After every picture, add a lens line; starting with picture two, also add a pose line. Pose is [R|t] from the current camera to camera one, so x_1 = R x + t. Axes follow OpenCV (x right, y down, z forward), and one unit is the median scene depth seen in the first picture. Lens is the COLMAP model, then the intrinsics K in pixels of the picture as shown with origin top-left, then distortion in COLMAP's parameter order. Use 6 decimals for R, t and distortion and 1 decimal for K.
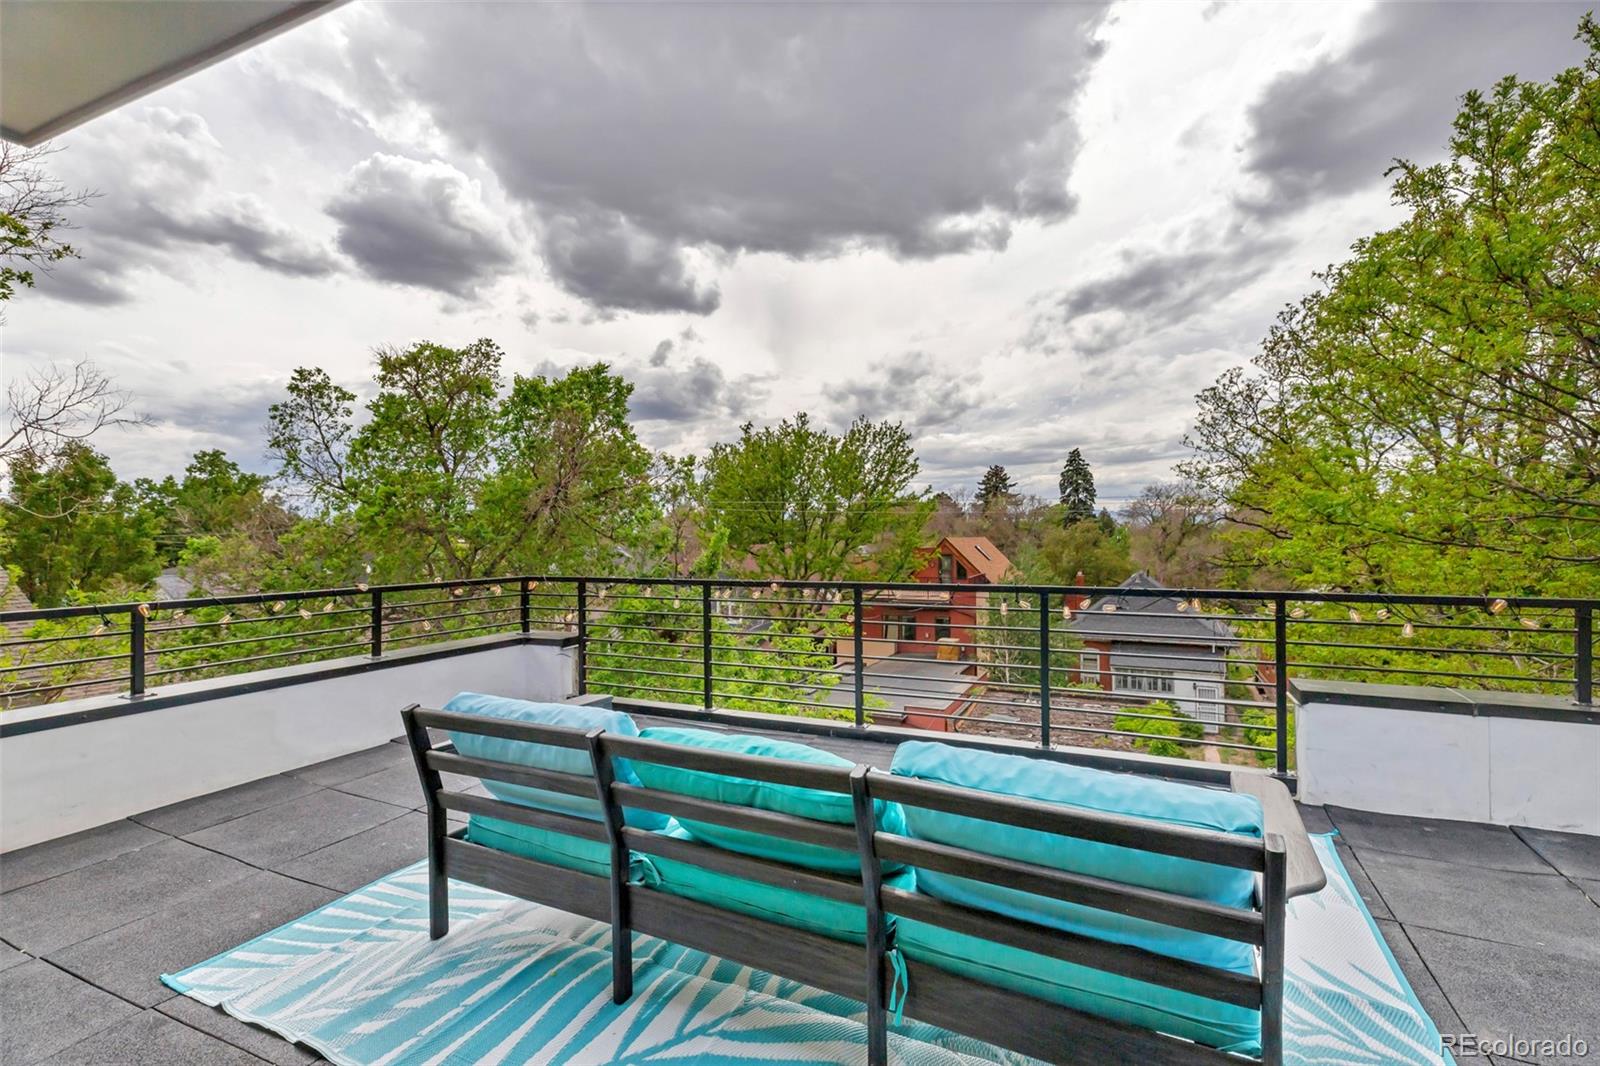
lens RADIAL K [[733.3, 0, 800.5], [0, 733.3, 535.0], [0, 0, 1]] dist [0.004817, -0.000653]
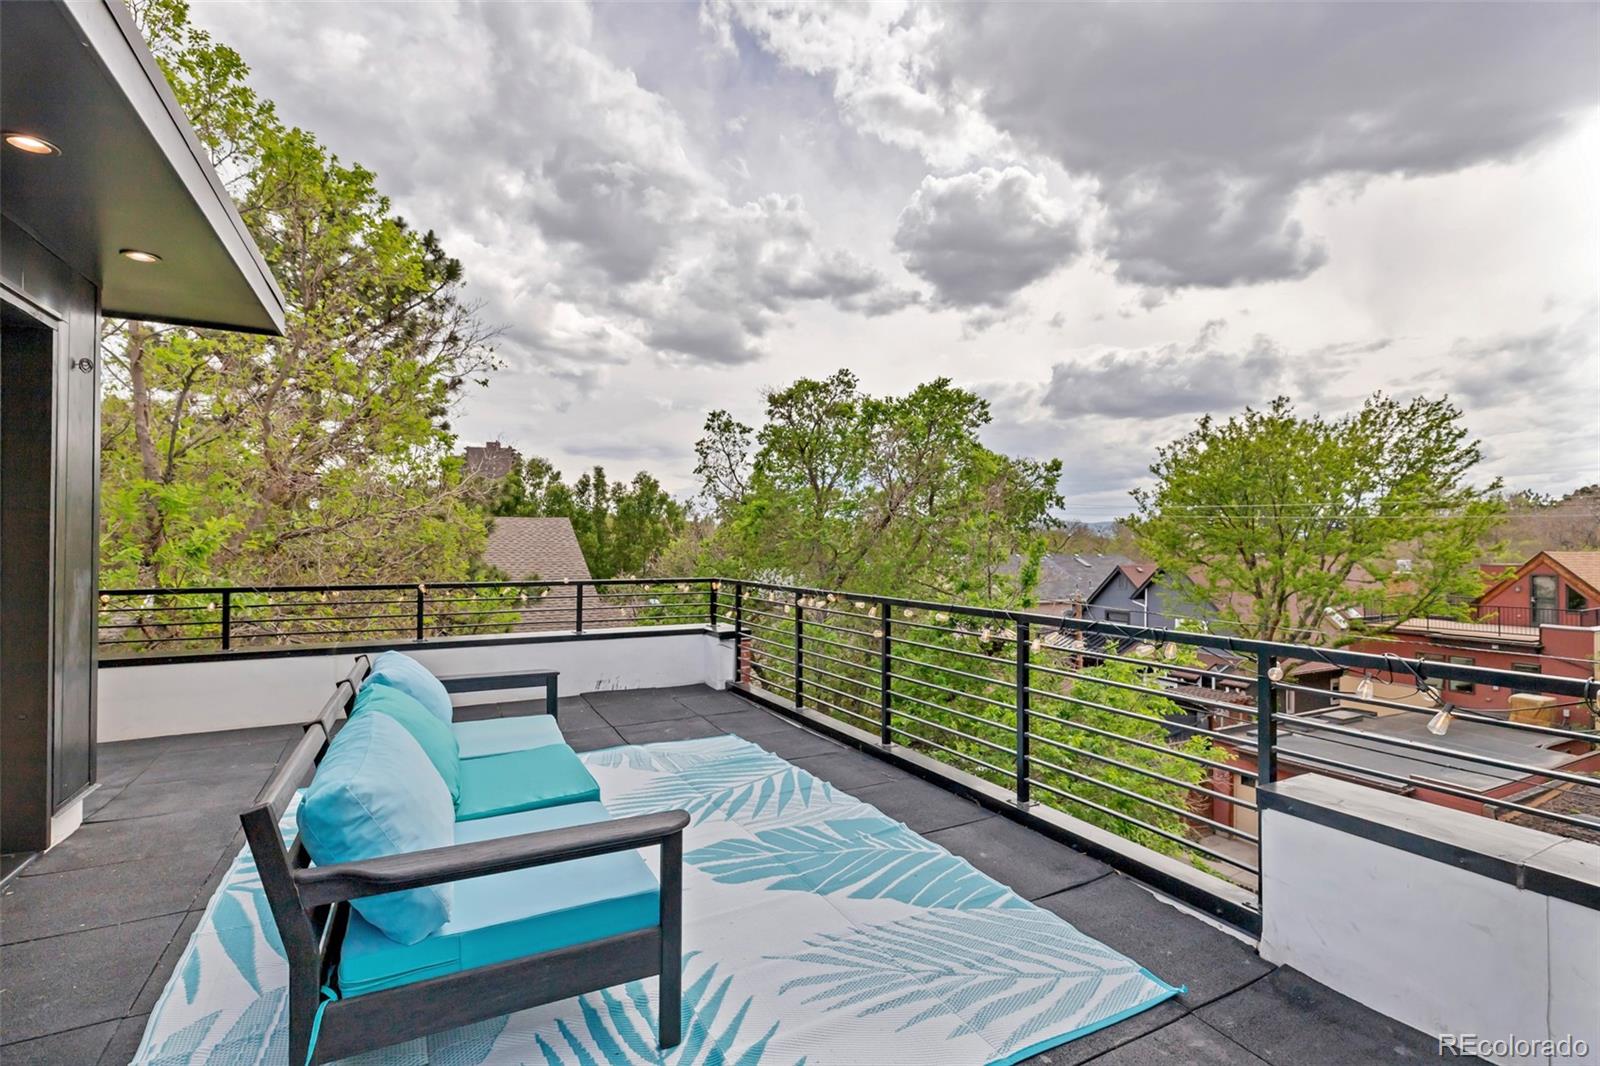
lens RADIAL K [[733.3, 0, 803.4], [0, 733.3, 533.2], [0, 0, 1]] dist [0.004817, -0.000653]
pose [[0.806272, 0.004873, -0.591525, 0.062213], [-0.011128, 0.999914, -0.006929, -0.001513], [0.591440, 0.012169, 0.806257, 0.015776]]
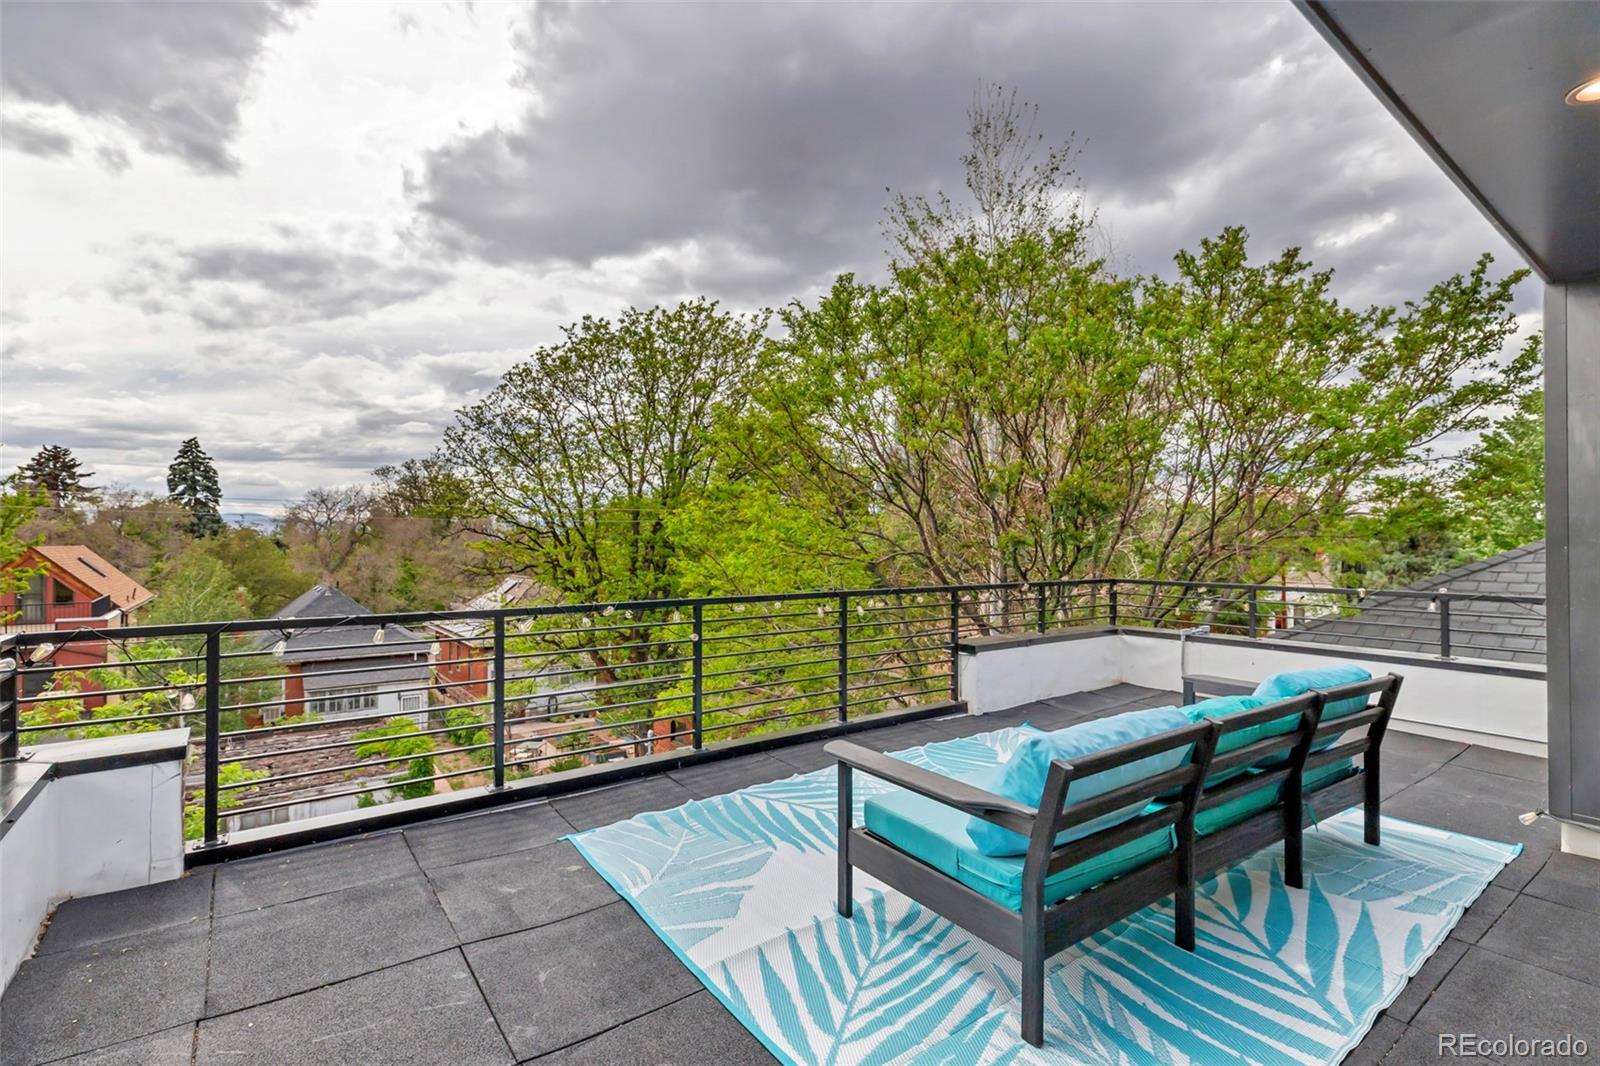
lens RADIAL K [[733.3, 0, 800.5], [0, 733.3, 536.1], [0, 0, 1]] dist [0.004817, -0.000653]
pose [[0.476787, 0.015199, 0.878887, -0.075378], [-0.005917, 0.999883, -0.014081, -0.000378], [-0.878999, 0.001513, 0.476821, 0.046866]]
